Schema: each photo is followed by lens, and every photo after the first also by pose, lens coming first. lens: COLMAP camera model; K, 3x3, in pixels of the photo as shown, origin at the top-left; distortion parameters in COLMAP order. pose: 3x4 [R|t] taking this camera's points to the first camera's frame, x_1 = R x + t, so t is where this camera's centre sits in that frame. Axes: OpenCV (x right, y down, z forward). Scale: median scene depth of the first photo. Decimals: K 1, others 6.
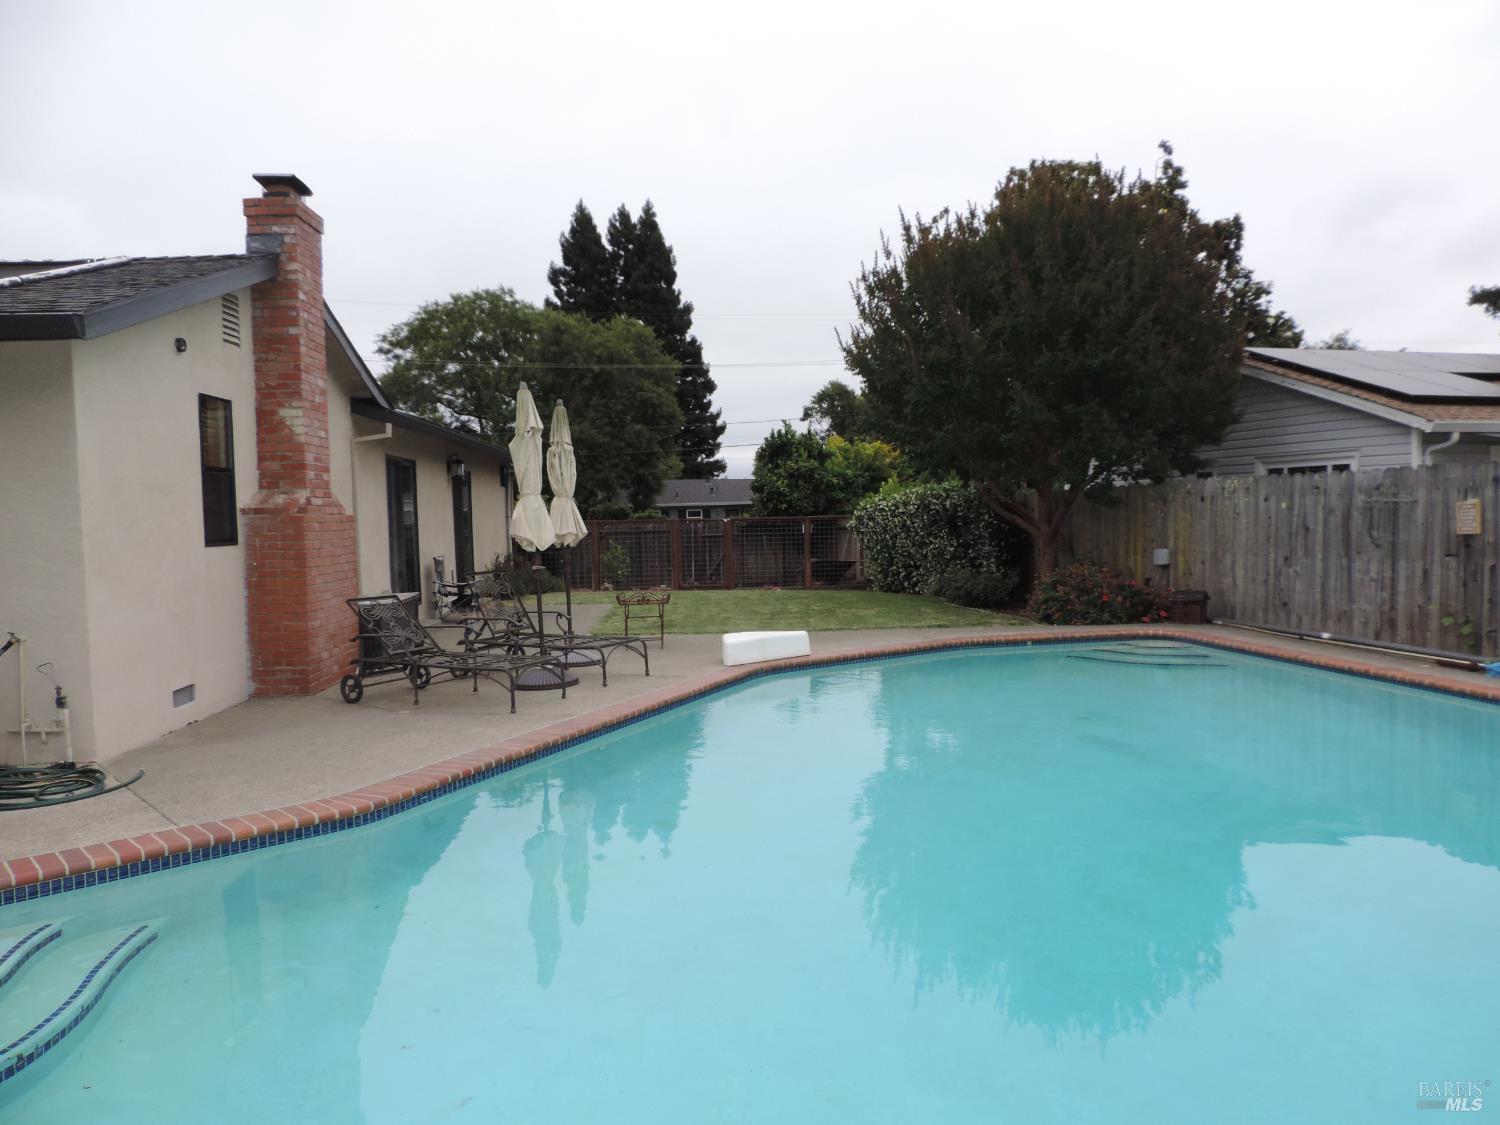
lens RADIAL K [[1063.2, 0, 748.1], [0, 1063.2, 567.6], [0, 0, 1]] dist [-0.016773, -0.006022]
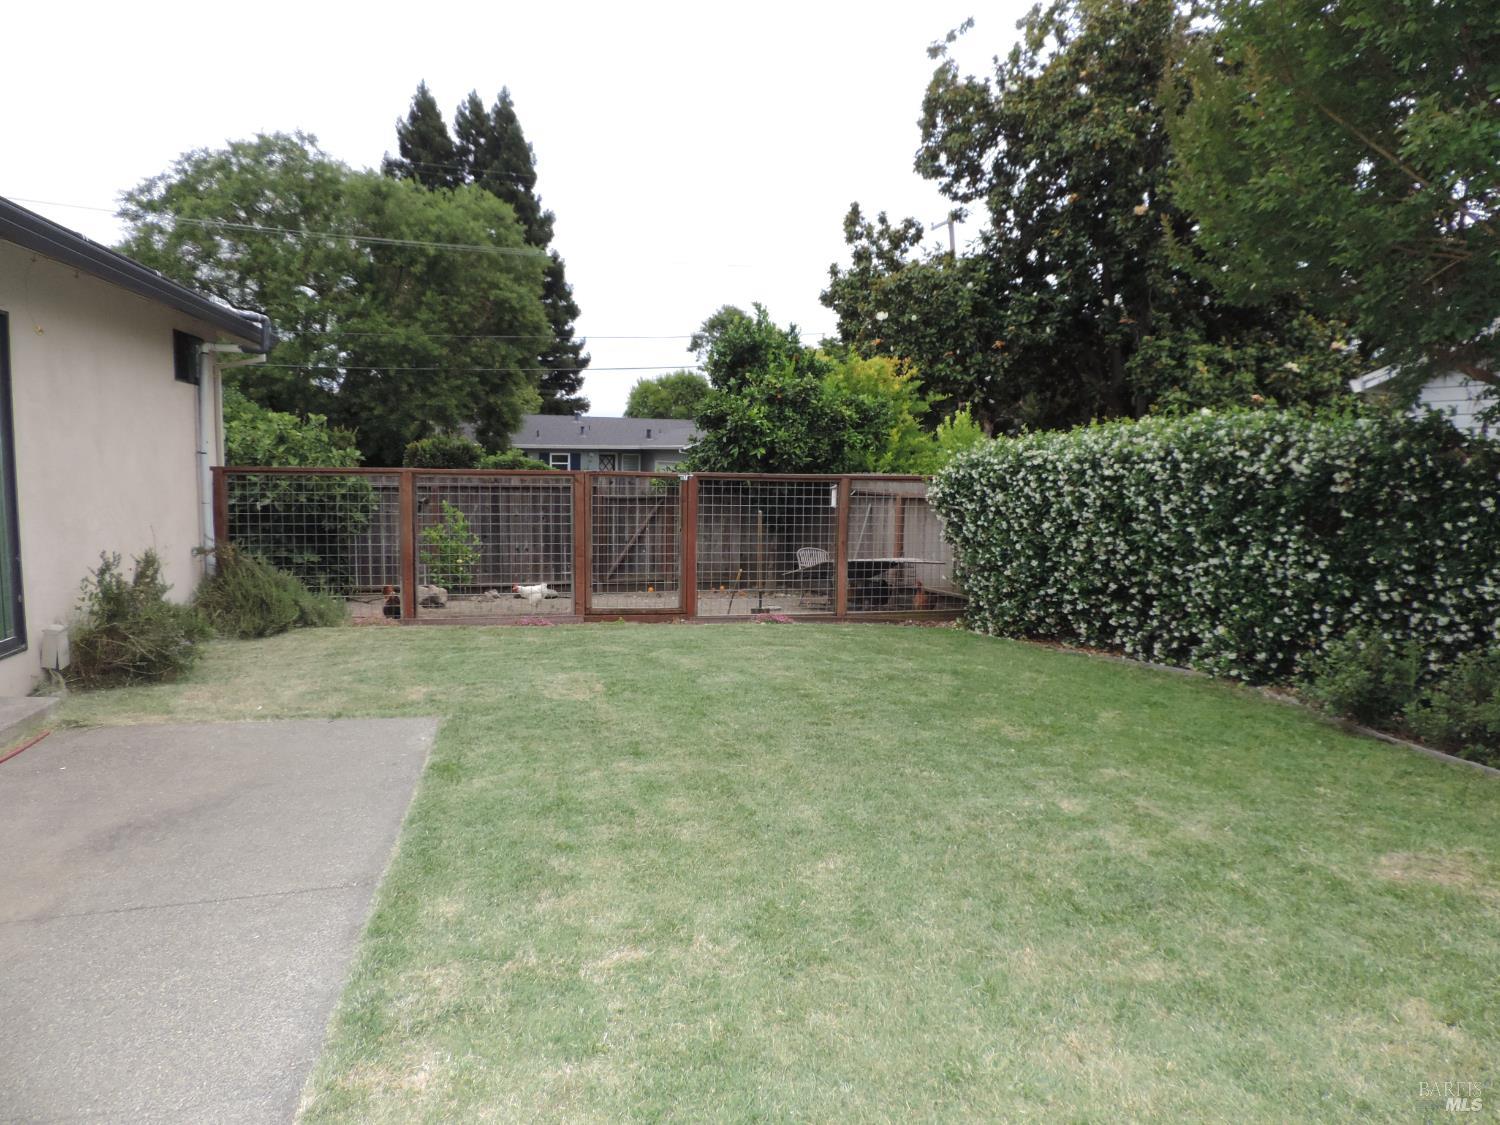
lens RADIAL K [[1063.2, 0, 748.1], [0, 1063.2, 567.6], [0, 0, 1]] dist [-0.016773, -0.006022]
pose [[0.989398, 0.023775, 0.143270, -0.051717], [-0.030586, 0.998495, 0.045525, -0.022412], [-0.141972, -0.049424, 0.988636, 0.440053]]
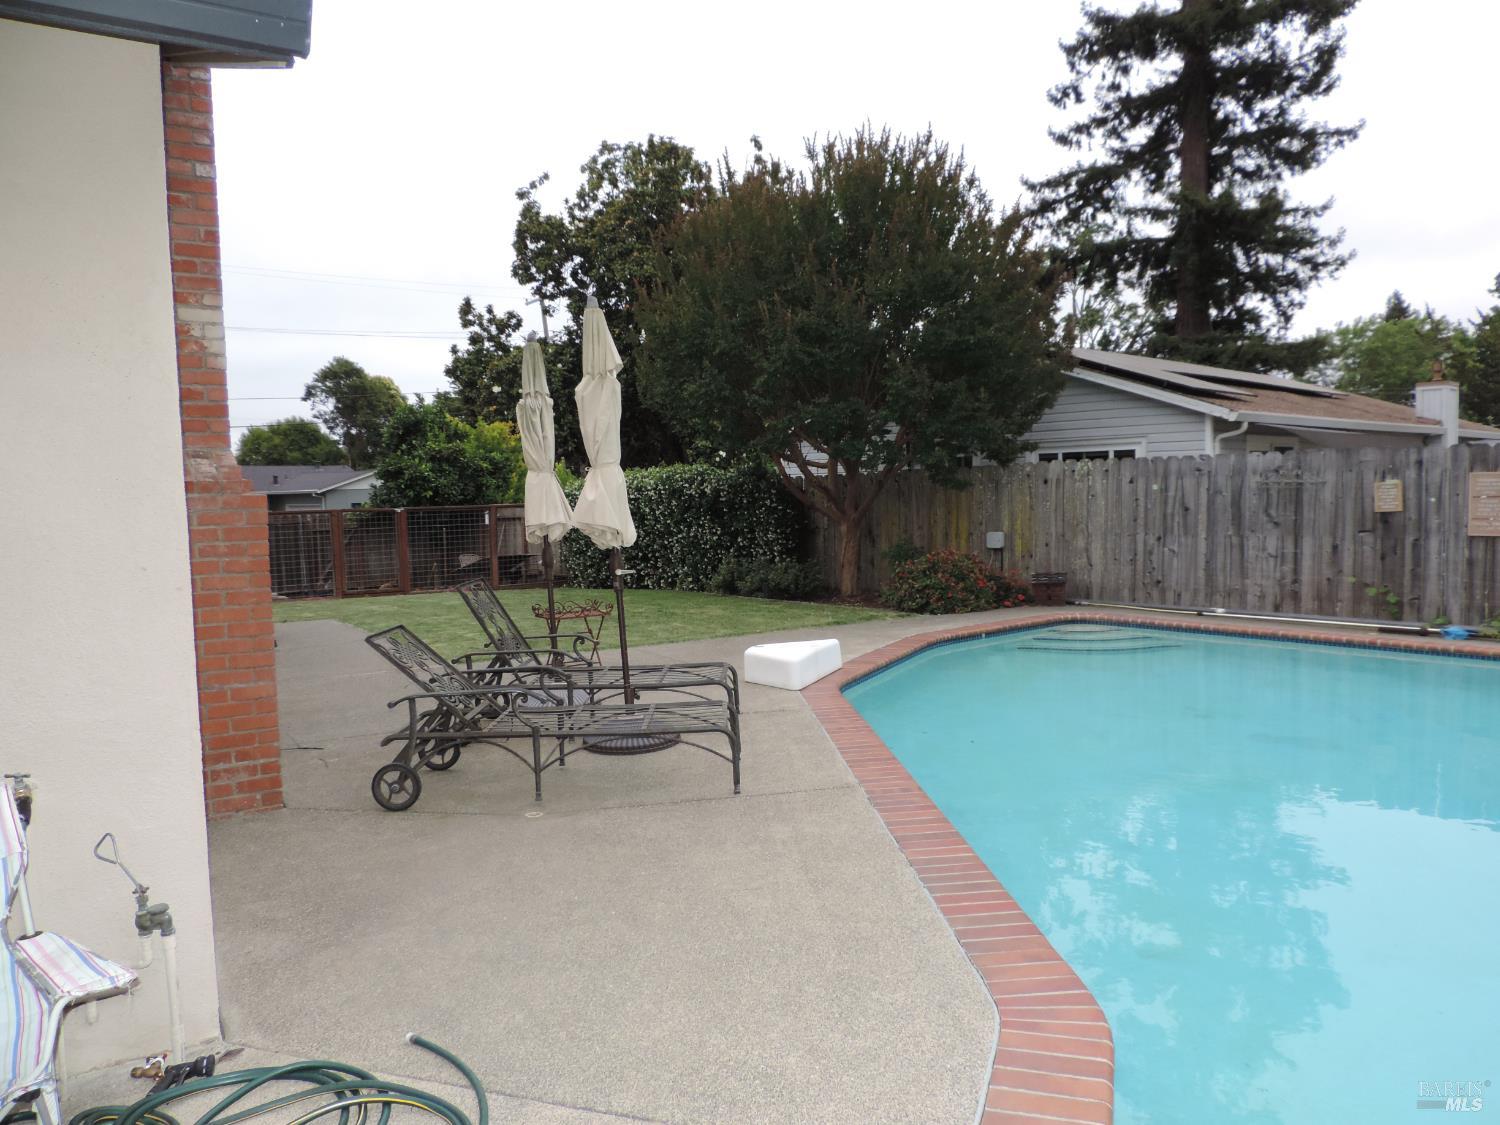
lens RADIAL K [[1071.1, 0, 747.1], [0, 1071.1, 581.2], [0, 0, 1]] dist [-0.039390, -0.000538]
pose [[0.875695, -0.040337, 0.481177, -0.157145], [0.030758, 0.999141, 0.027781, -0.003641], [-0.481884, -0.009527, 0.876183, 0.125318]]
